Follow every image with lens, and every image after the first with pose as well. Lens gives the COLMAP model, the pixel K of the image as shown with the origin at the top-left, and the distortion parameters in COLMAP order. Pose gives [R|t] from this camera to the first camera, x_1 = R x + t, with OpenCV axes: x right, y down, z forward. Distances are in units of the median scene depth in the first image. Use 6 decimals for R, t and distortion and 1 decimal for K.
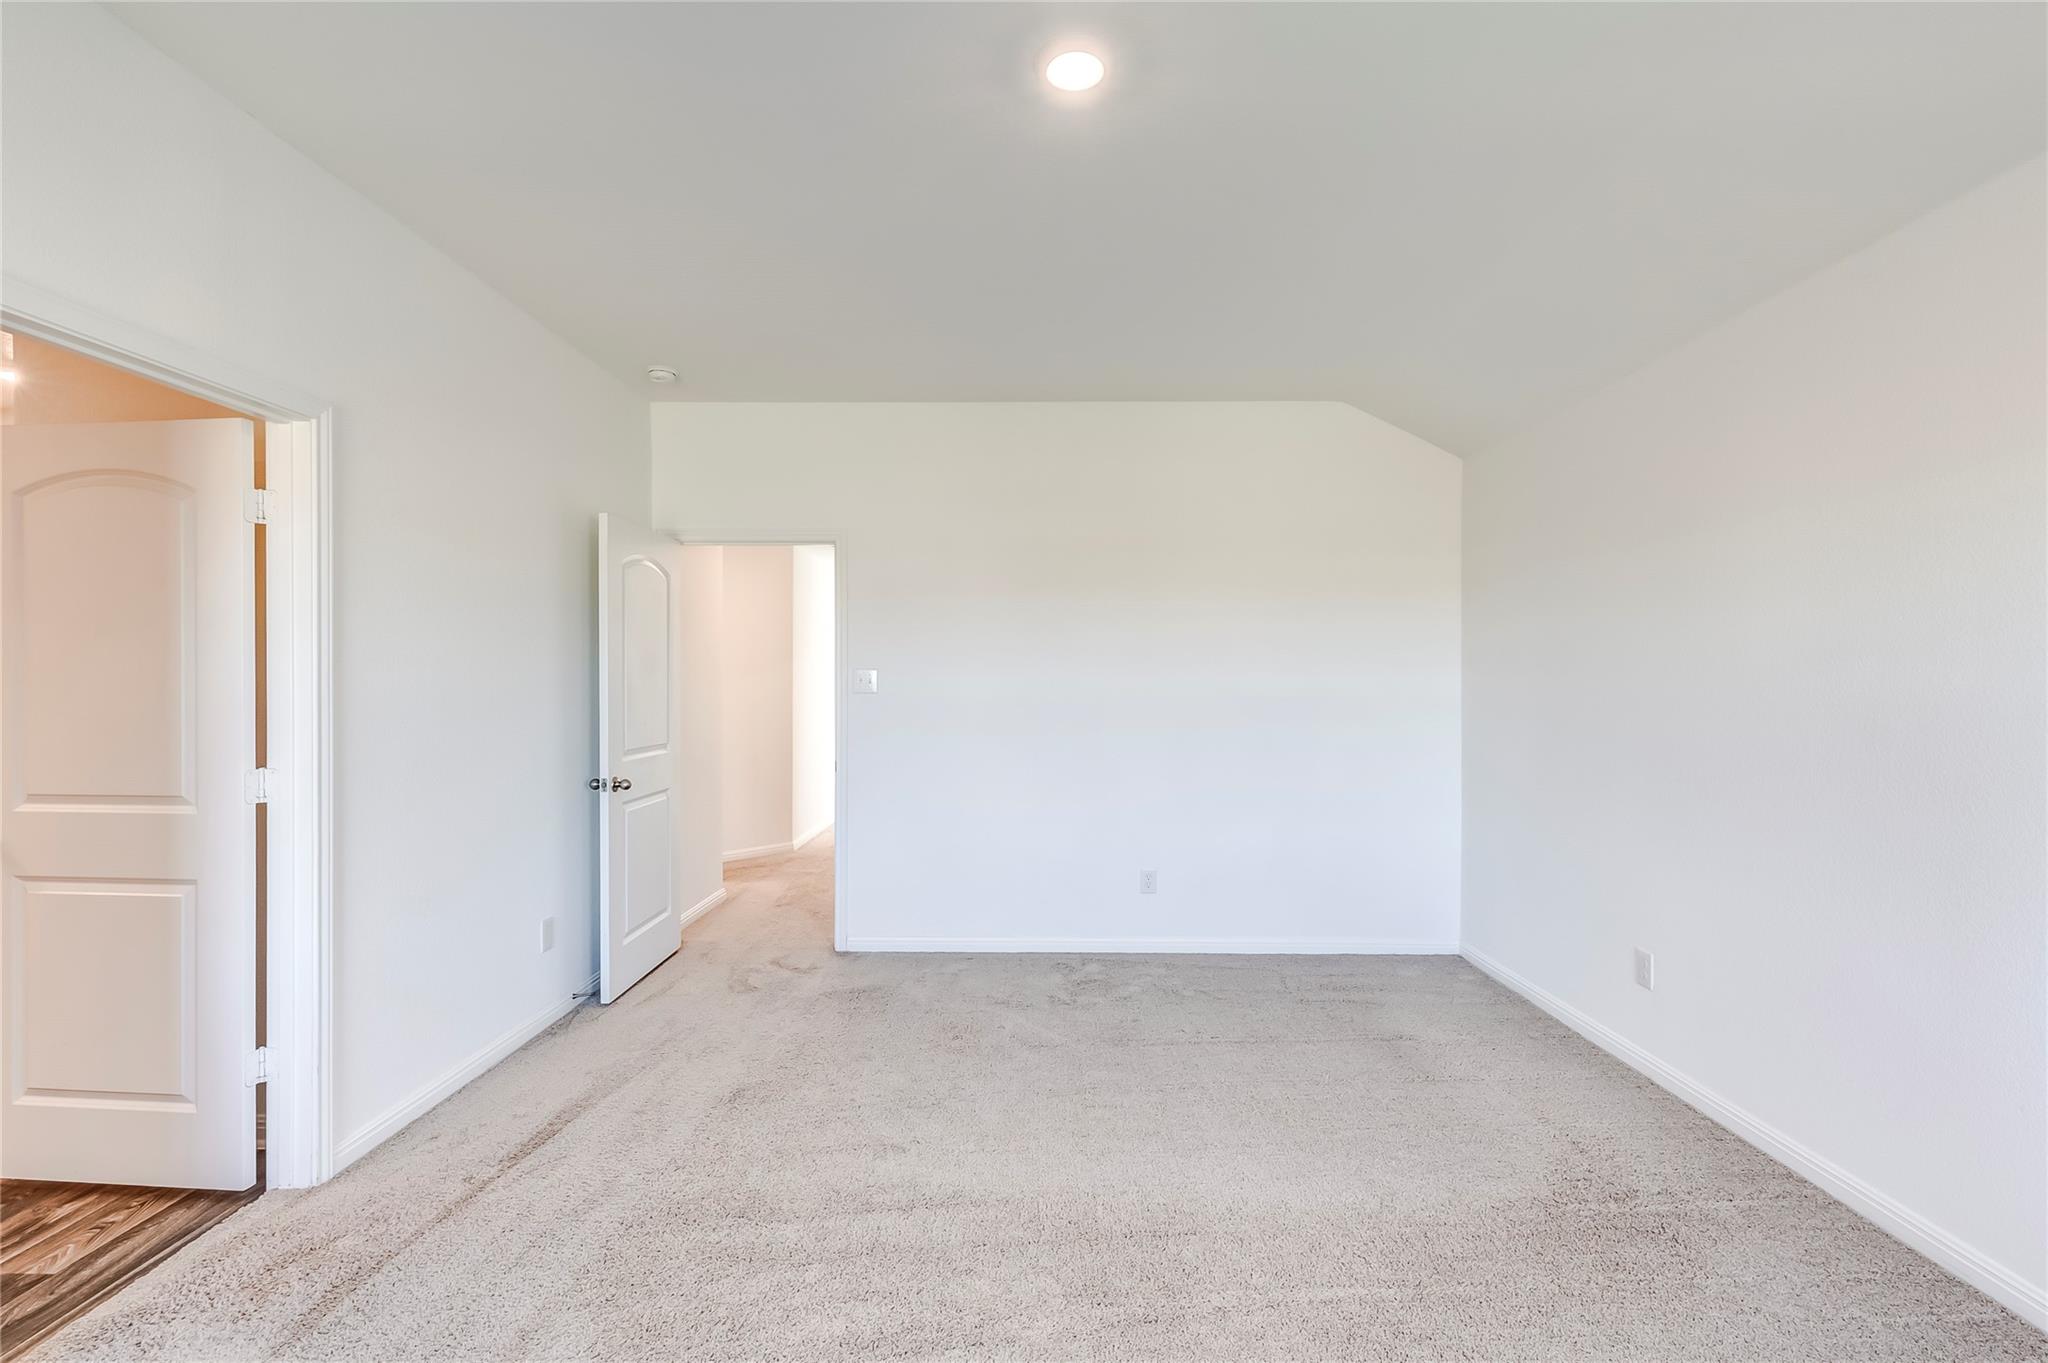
lens RADIAL K [[928.7, 0, 1023.0], [0, 928.7, 685.3], [0, 0, 1]] dist [0.004613, -0.000128]
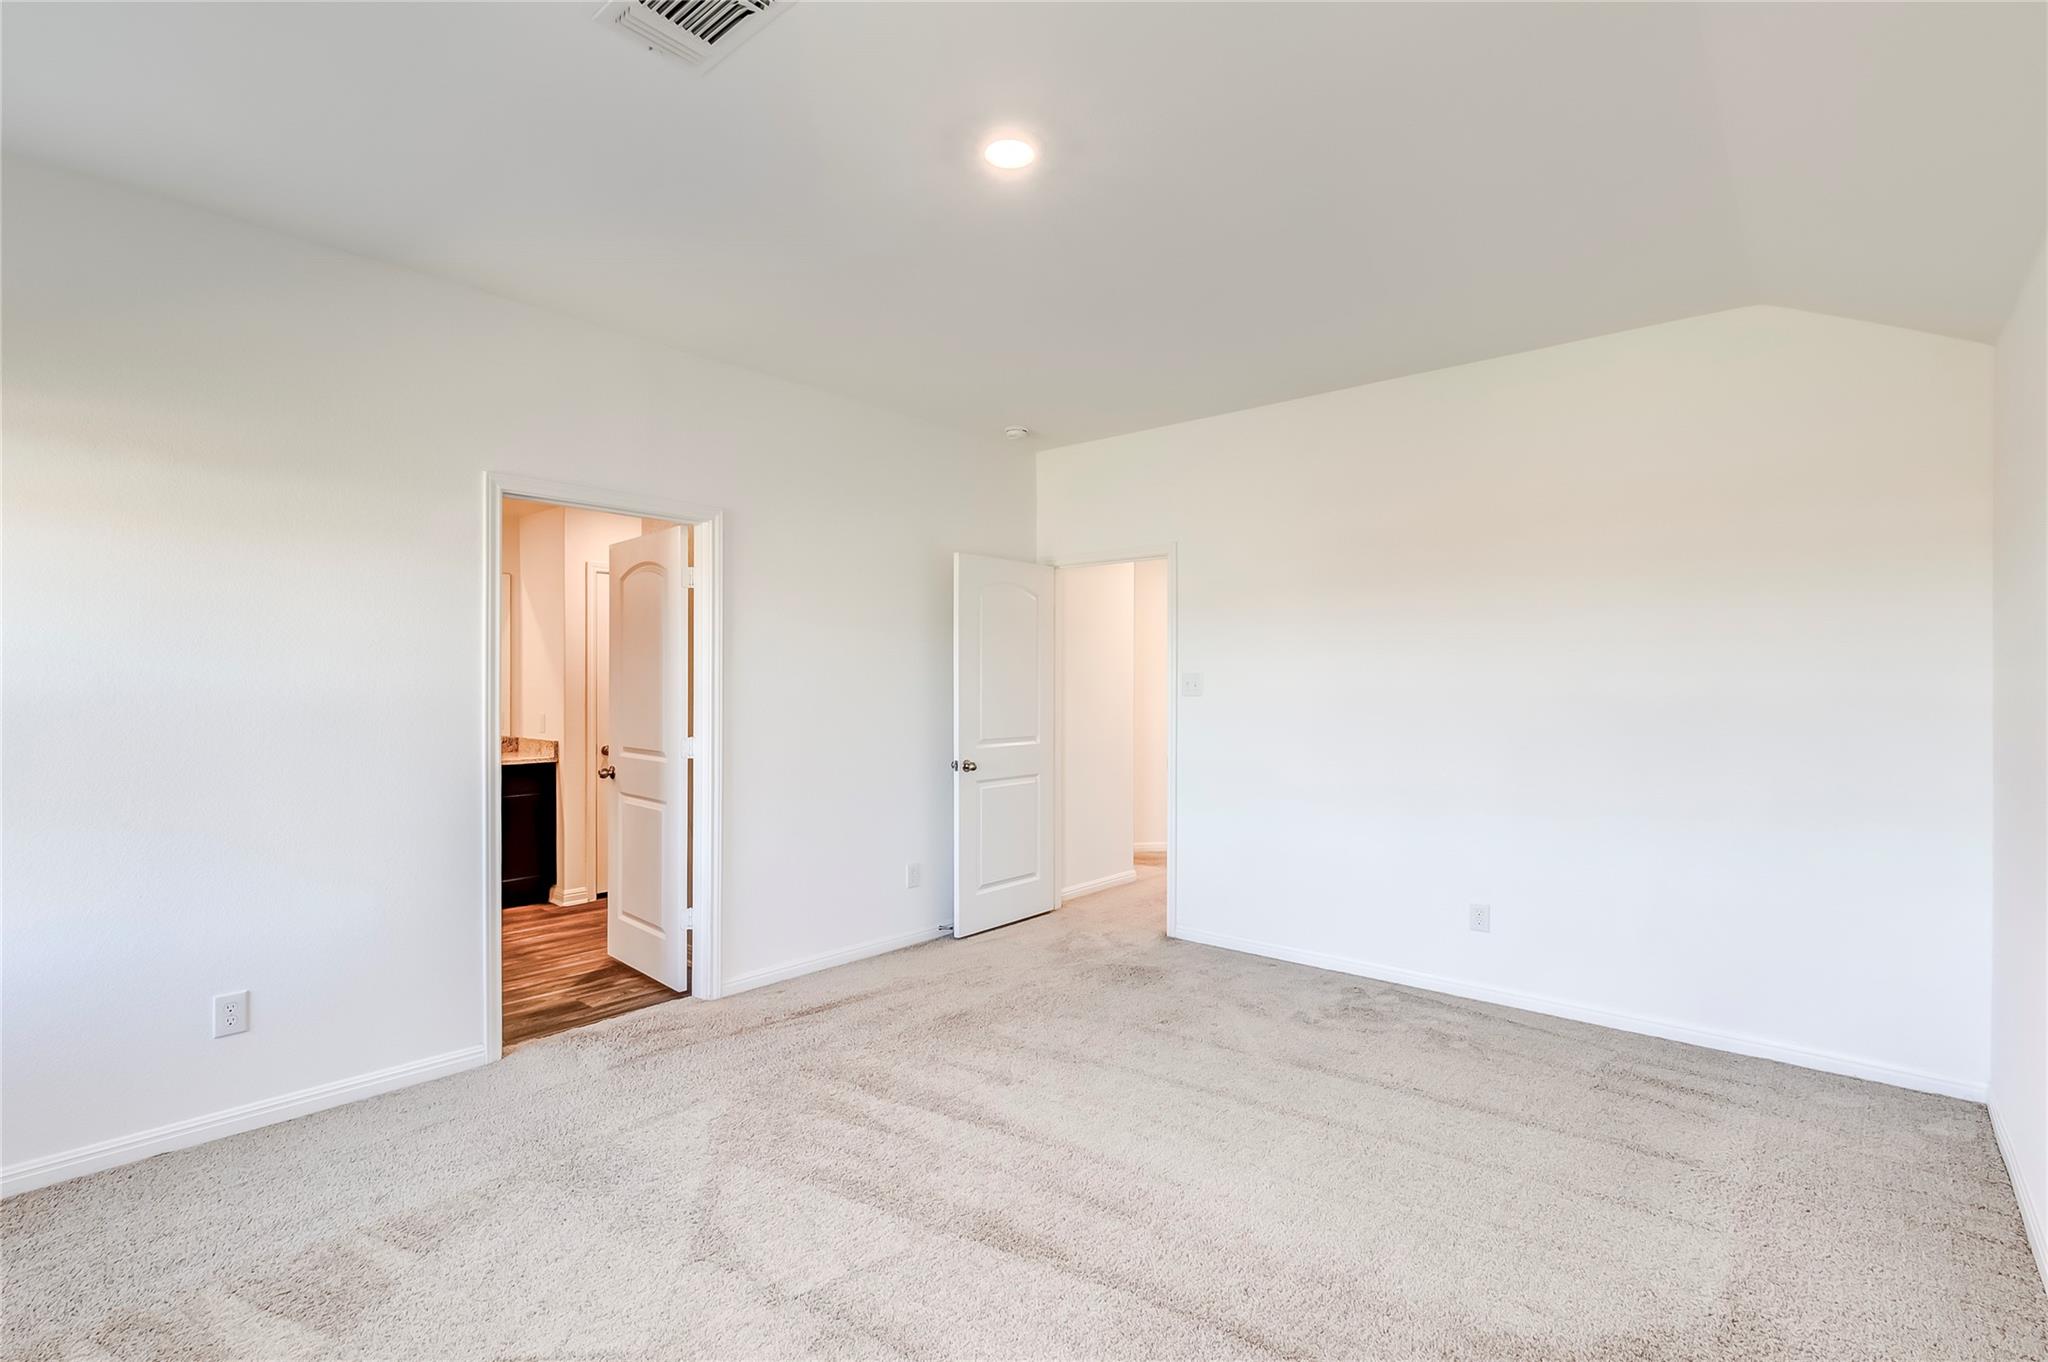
lens RADIAL K [[939.6, 0, 1025.6], [0, 939.6, 681.1], [0, 0, 1]] dist [0.003143, -0.000460]
pose [[0.771494, -0.000782, -0.636236, 0.492117], [-0.005443, 0.999955, -0.007830, -0.000007], [0.636213, 0.009504, 0.771455, 0.069109]]
